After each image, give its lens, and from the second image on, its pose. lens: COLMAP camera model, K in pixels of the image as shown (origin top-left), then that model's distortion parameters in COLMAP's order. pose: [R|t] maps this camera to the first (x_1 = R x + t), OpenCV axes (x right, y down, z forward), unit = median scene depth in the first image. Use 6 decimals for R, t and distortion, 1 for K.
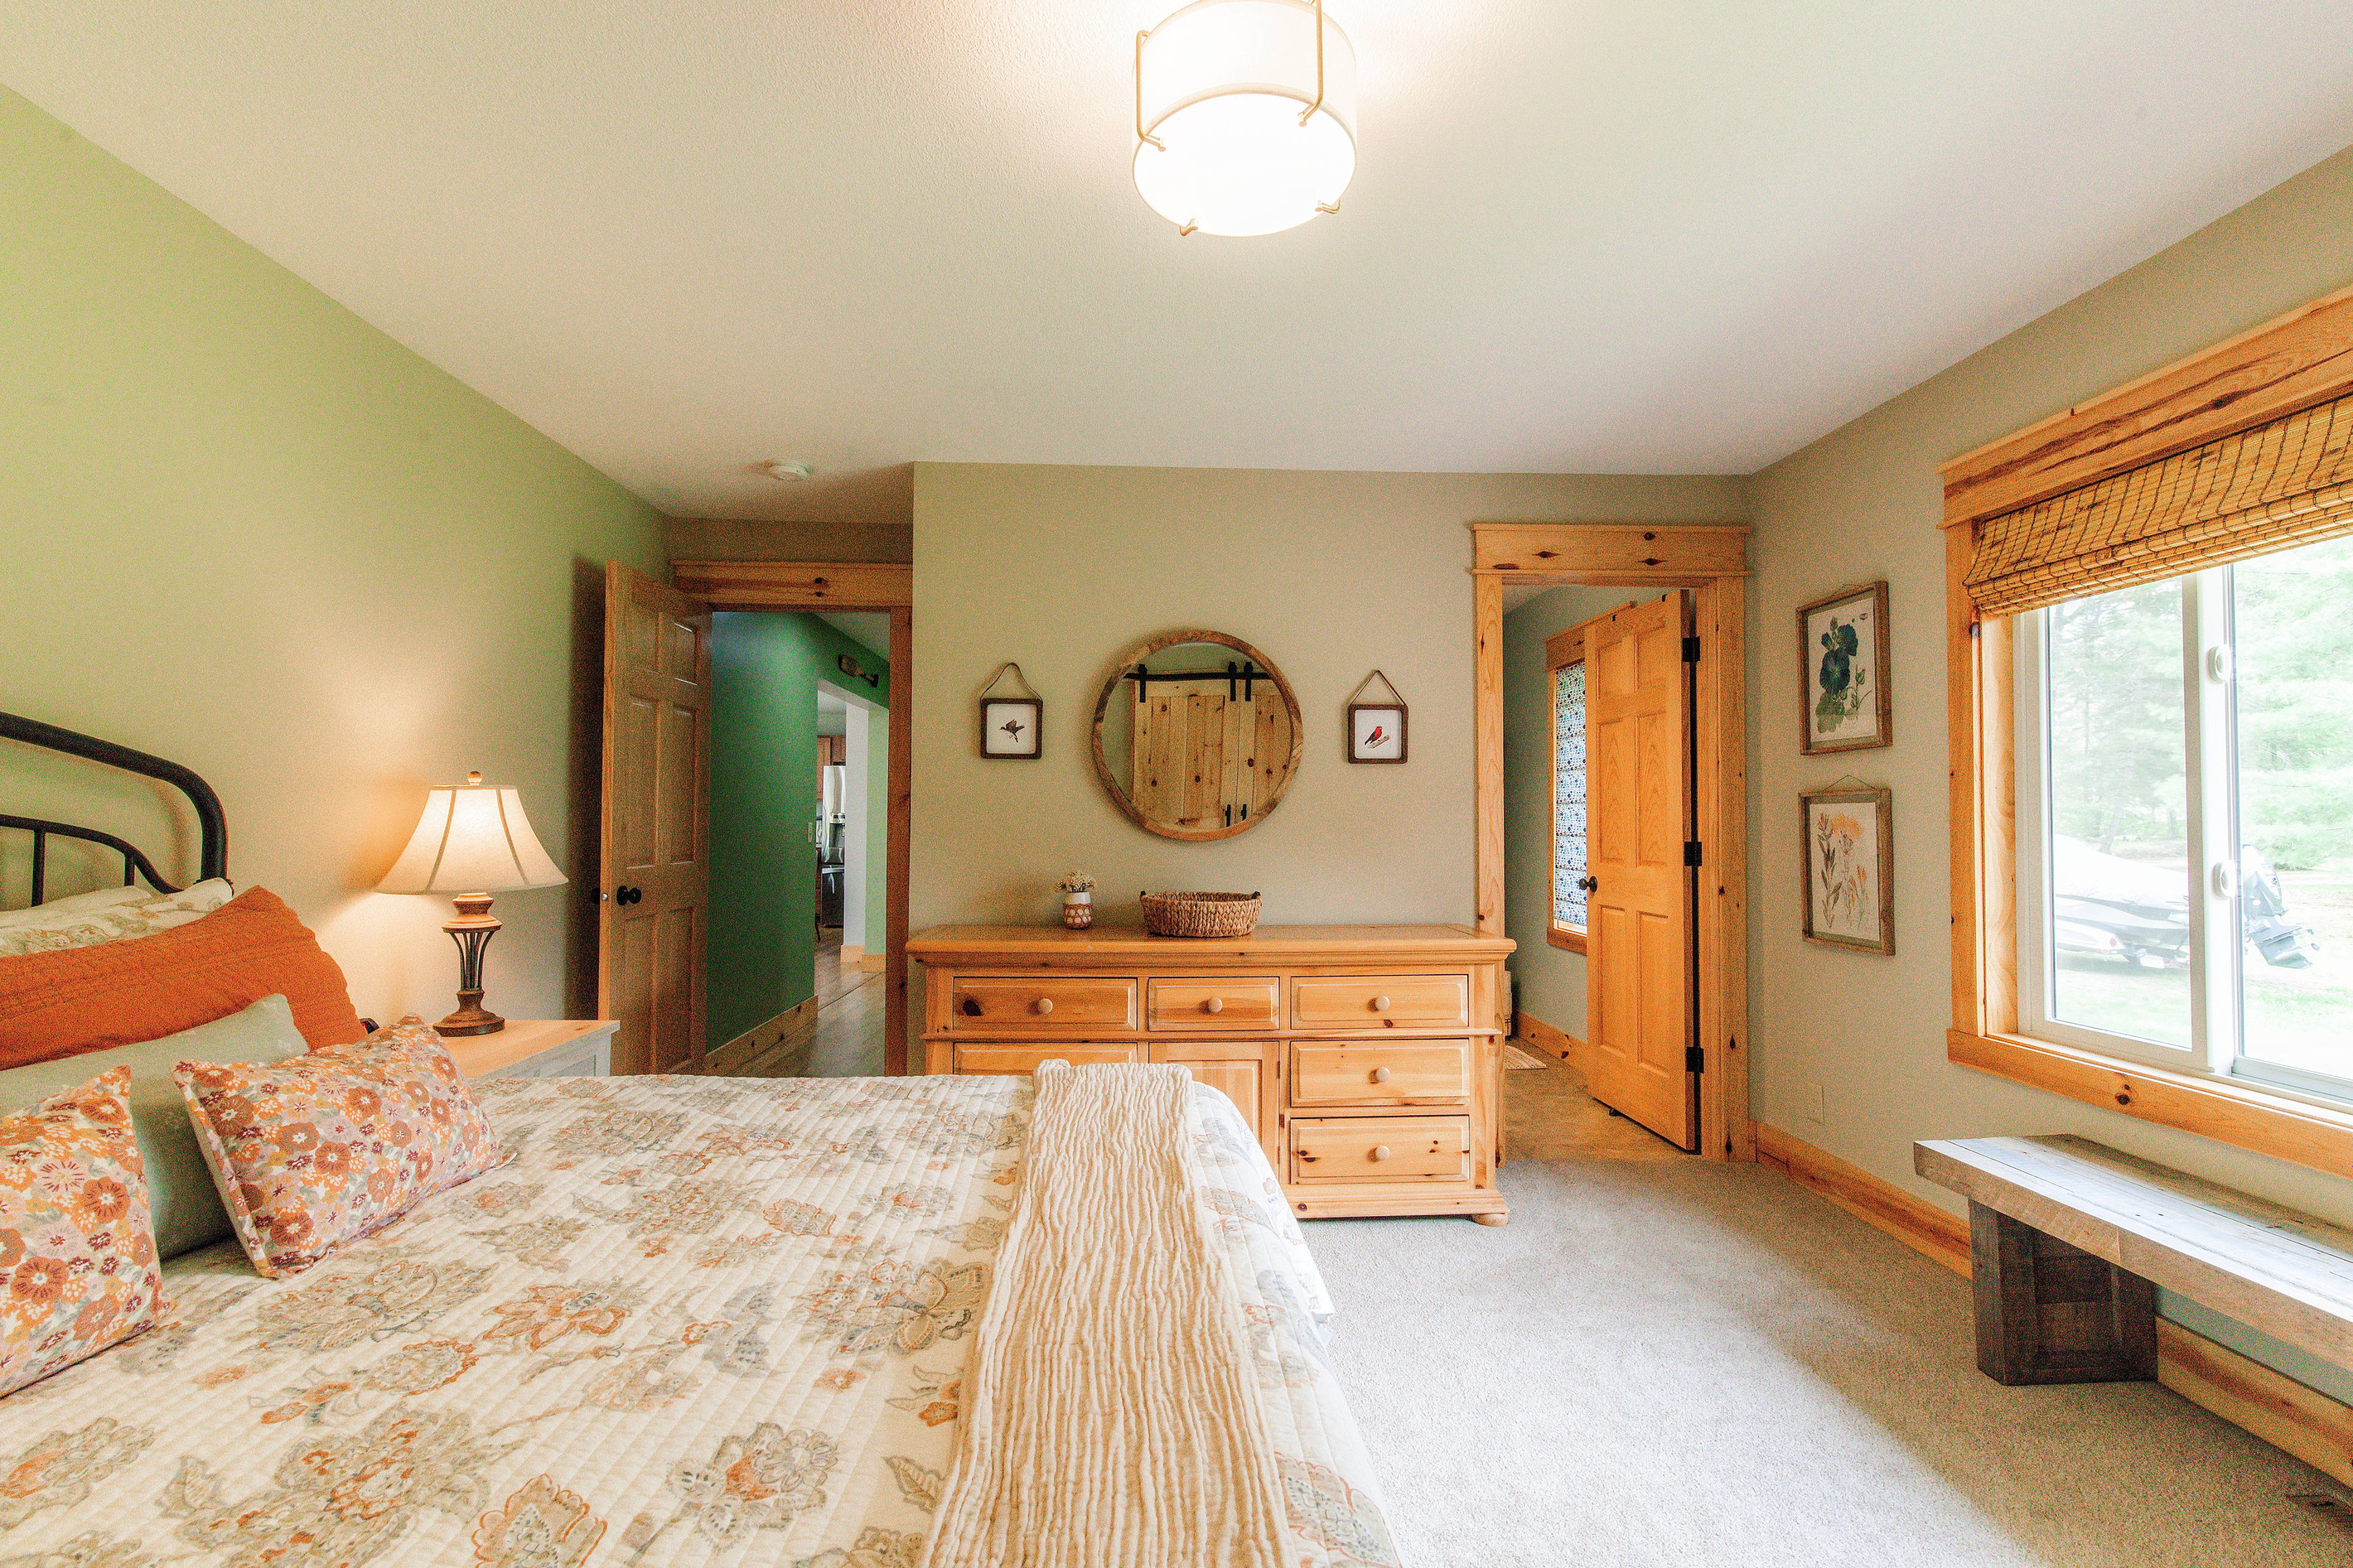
lens RADIAL K [[1006.7, 0, 1172.0], [0, 1006.7, 786.5], [0, 0, 1]] dist [-0.000762, 0.000562]
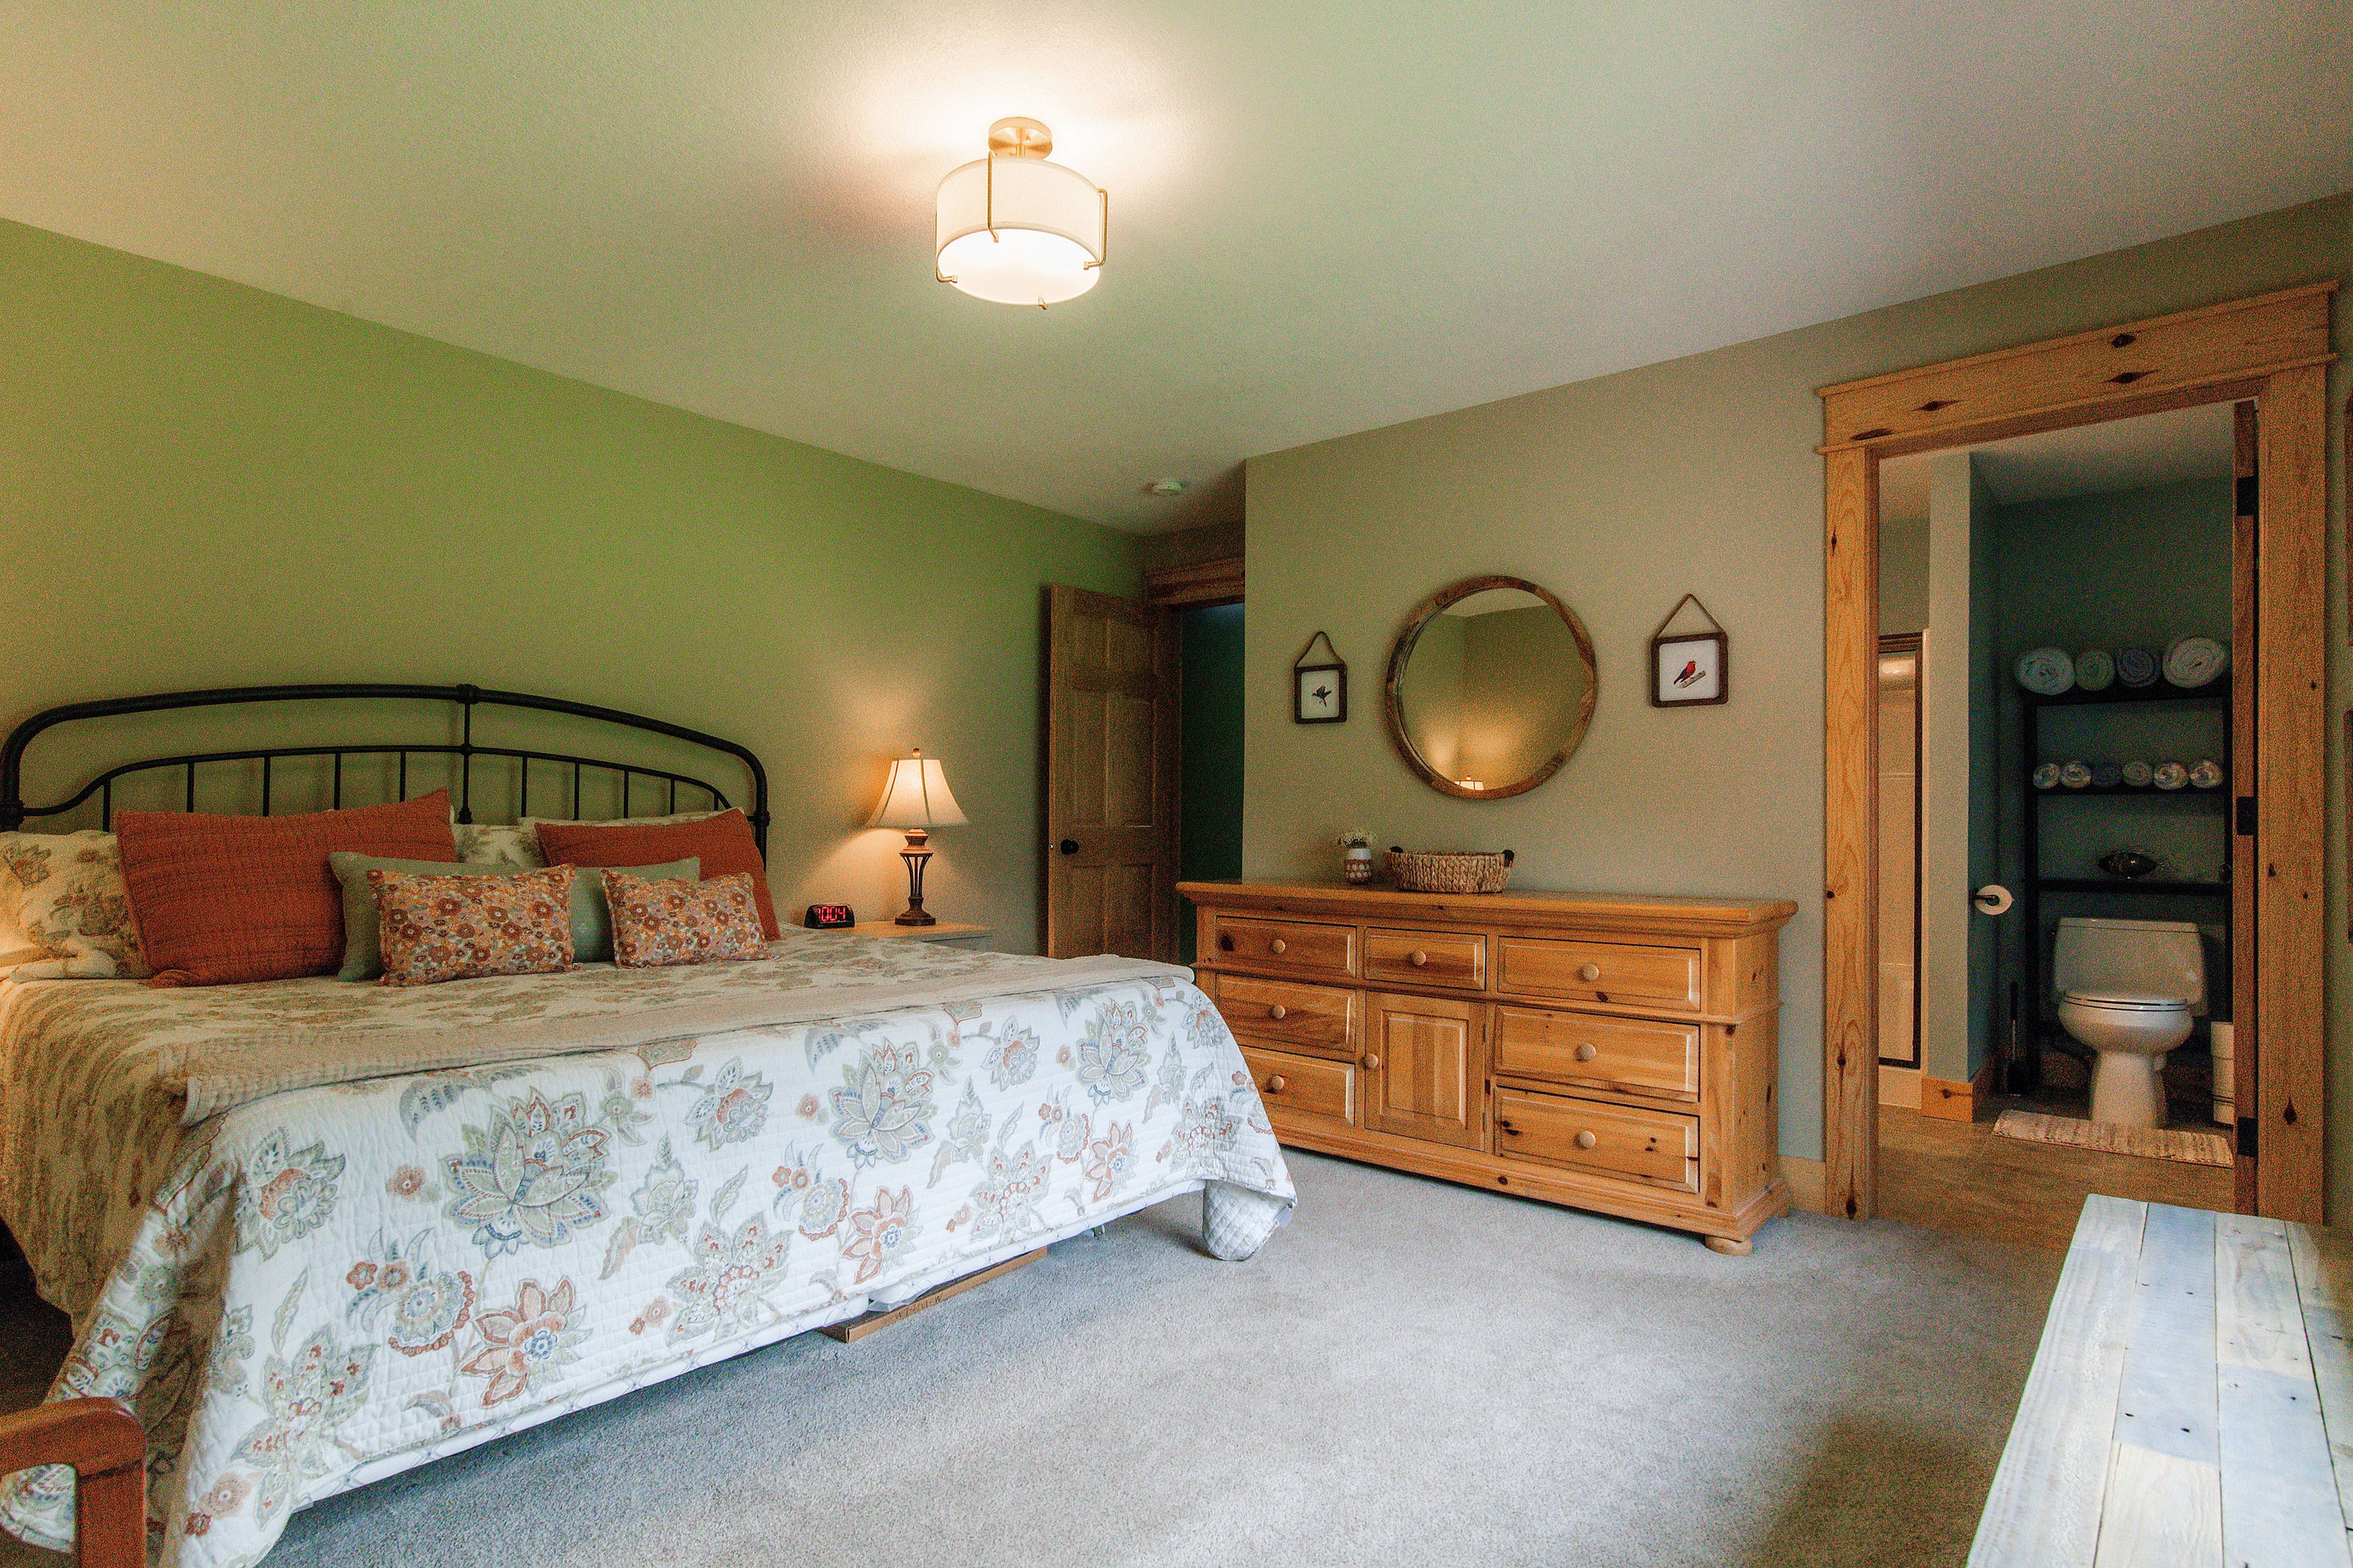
lens RADIAL K [[1208.0, 0, 1176.2], [0, 1208.0, 798.0], [0, 0, 1]] dist [0.003798, 0.000906]
pose [[0.732394, -0.012027, -0.680775, 0.672867], [0.016748, 0.999860, 0.000353, 0.054643], [0.680675, -0.011661, 0.732492, -0.030111]]
